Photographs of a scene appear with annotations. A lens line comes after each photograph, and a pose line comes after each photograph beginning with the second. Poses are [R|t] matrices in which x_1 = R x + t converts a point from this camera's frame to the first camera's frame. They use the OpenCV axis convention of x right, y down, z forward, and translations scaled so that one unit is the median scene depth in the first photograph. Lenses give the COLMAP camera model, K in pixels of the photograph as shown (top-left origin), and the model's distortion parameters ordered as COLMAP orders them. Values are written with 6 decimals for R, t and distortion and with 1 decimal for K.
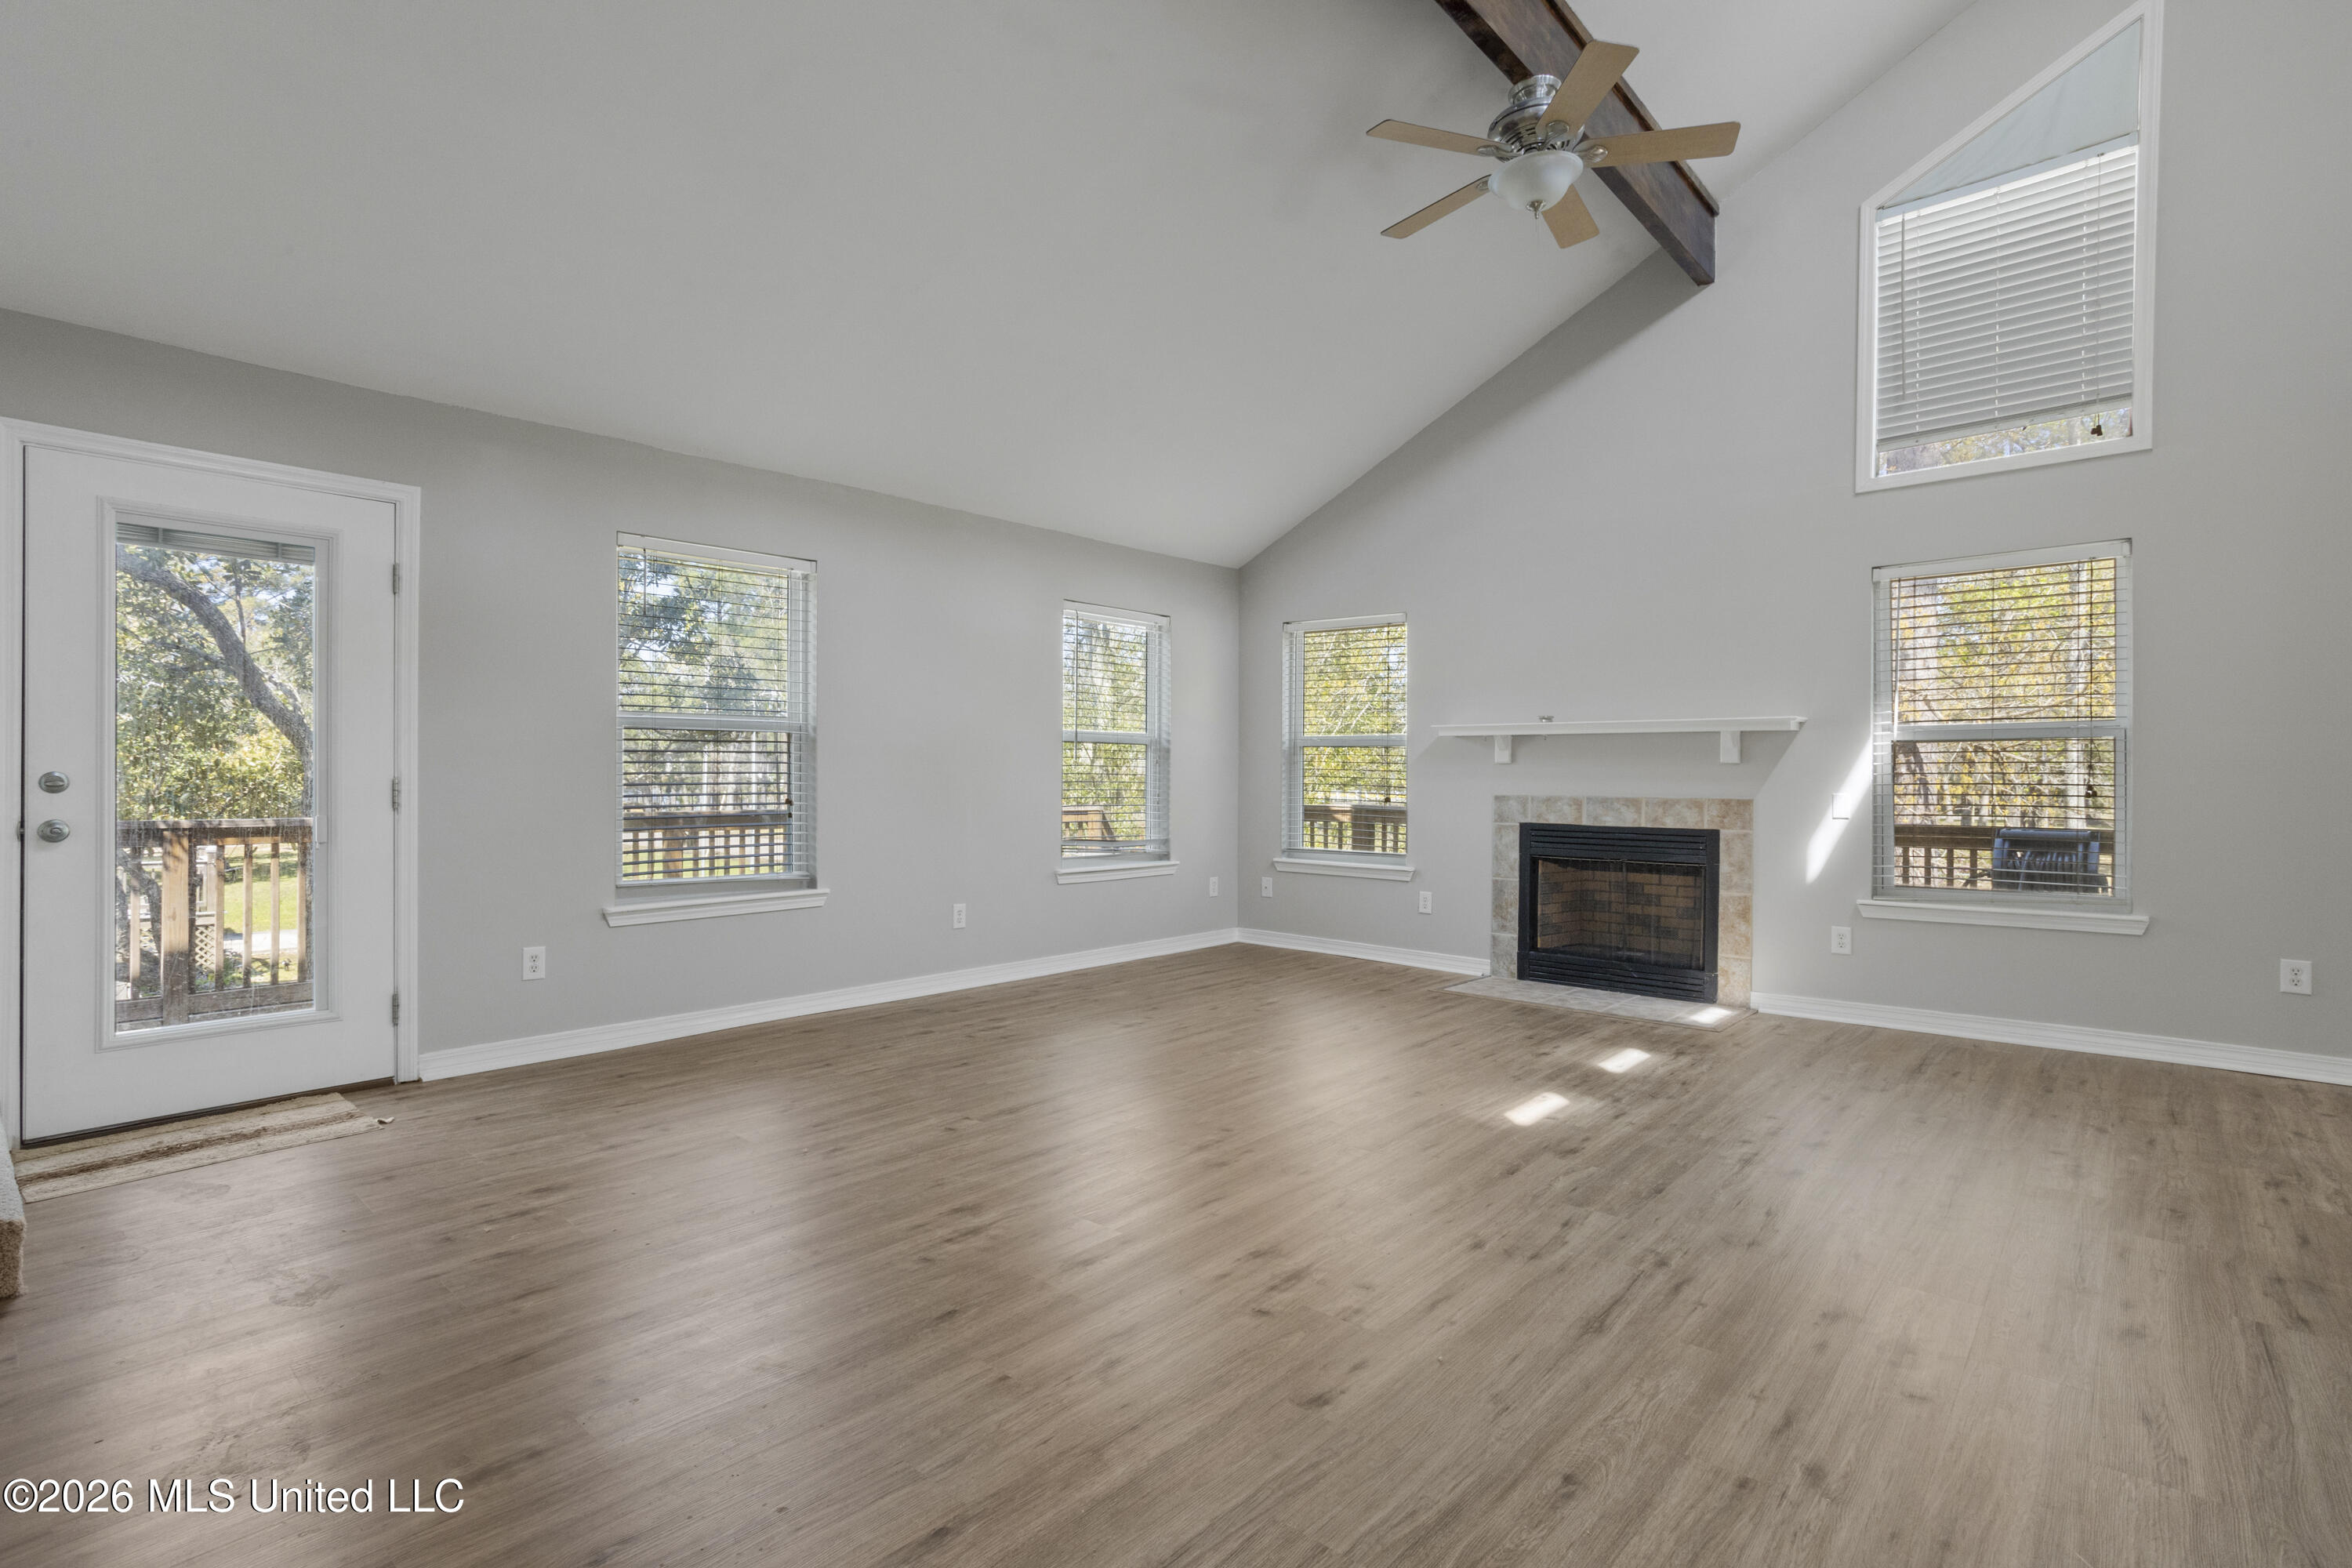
lens RADIAL K [[1126.2, 0, 1166.5], [0, 1126.2, 779.8], [0, 0, 1]] dist [-0.056564, 0.035156]
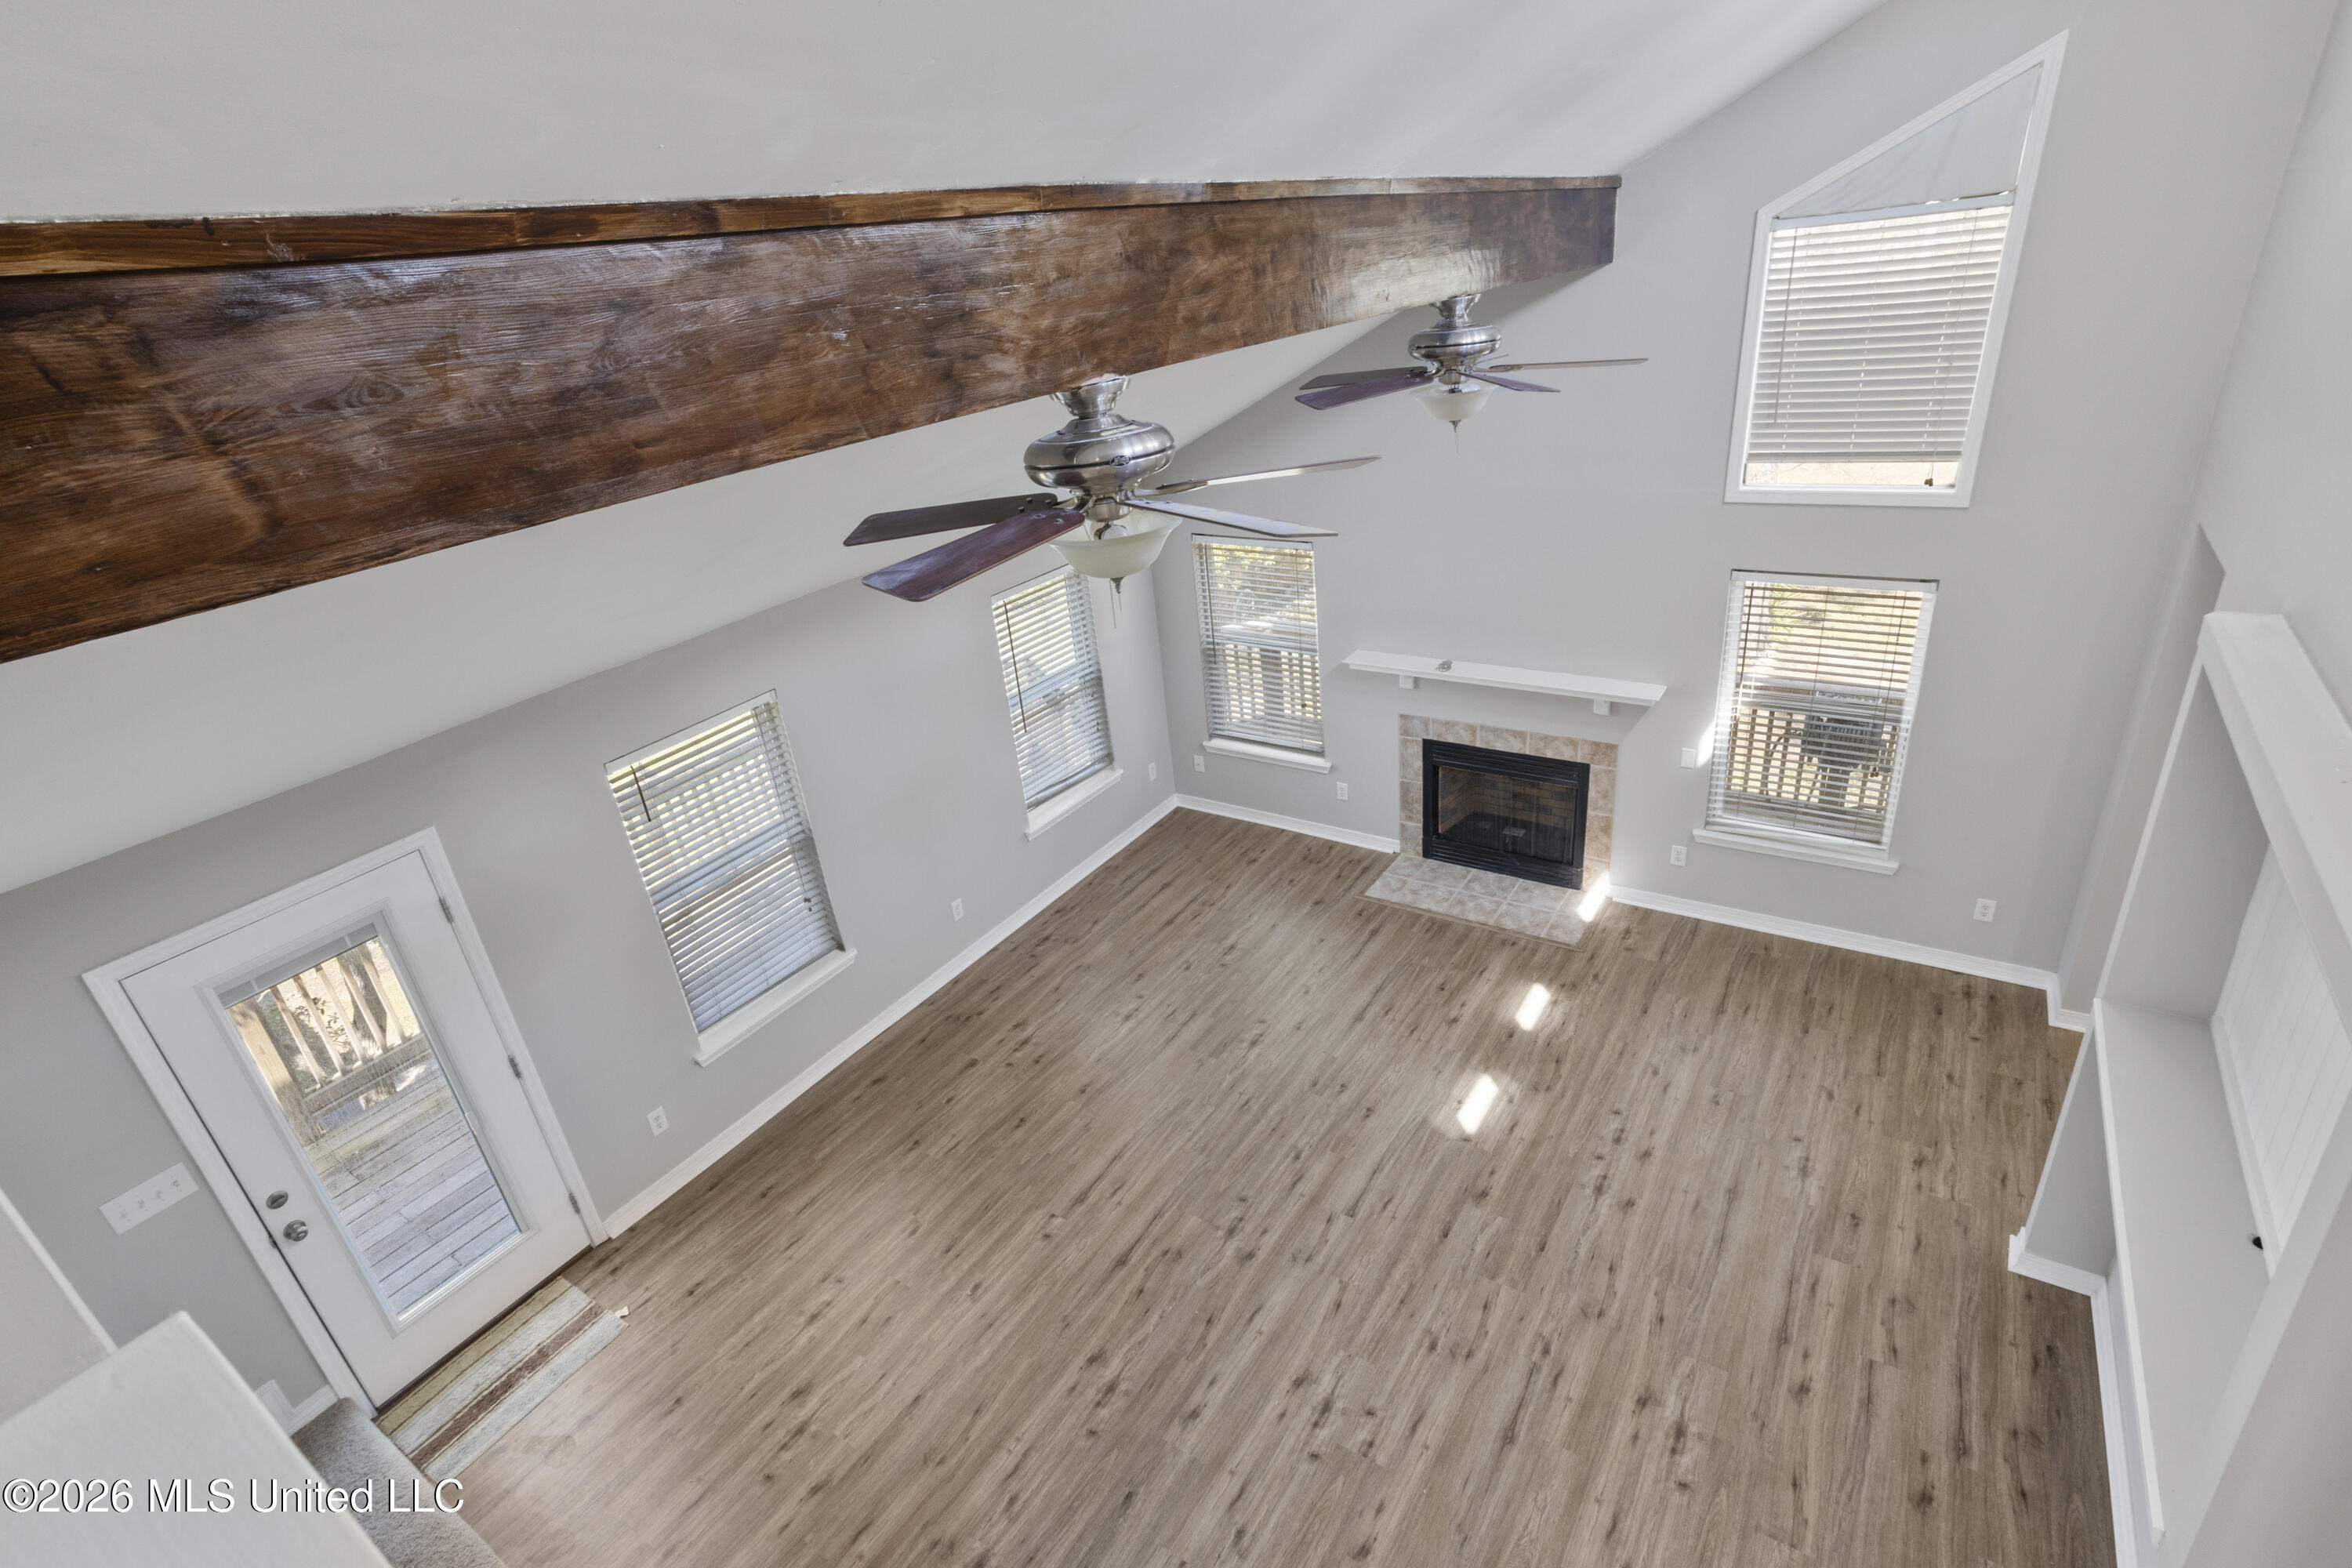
lens RADIAL K [[1126.2, 0, 1169.9], [0, 1126.2, 771.7], [0, 0, 1]] dist [-0.065366, 0.045650]
pose [[0.984803, -0.152224, 0.083615, -0.055904], [0.104818, 0.904810, 0.412713, -0.590038], [-0.138480, -0.397676, 0.907015, -0.028865]]
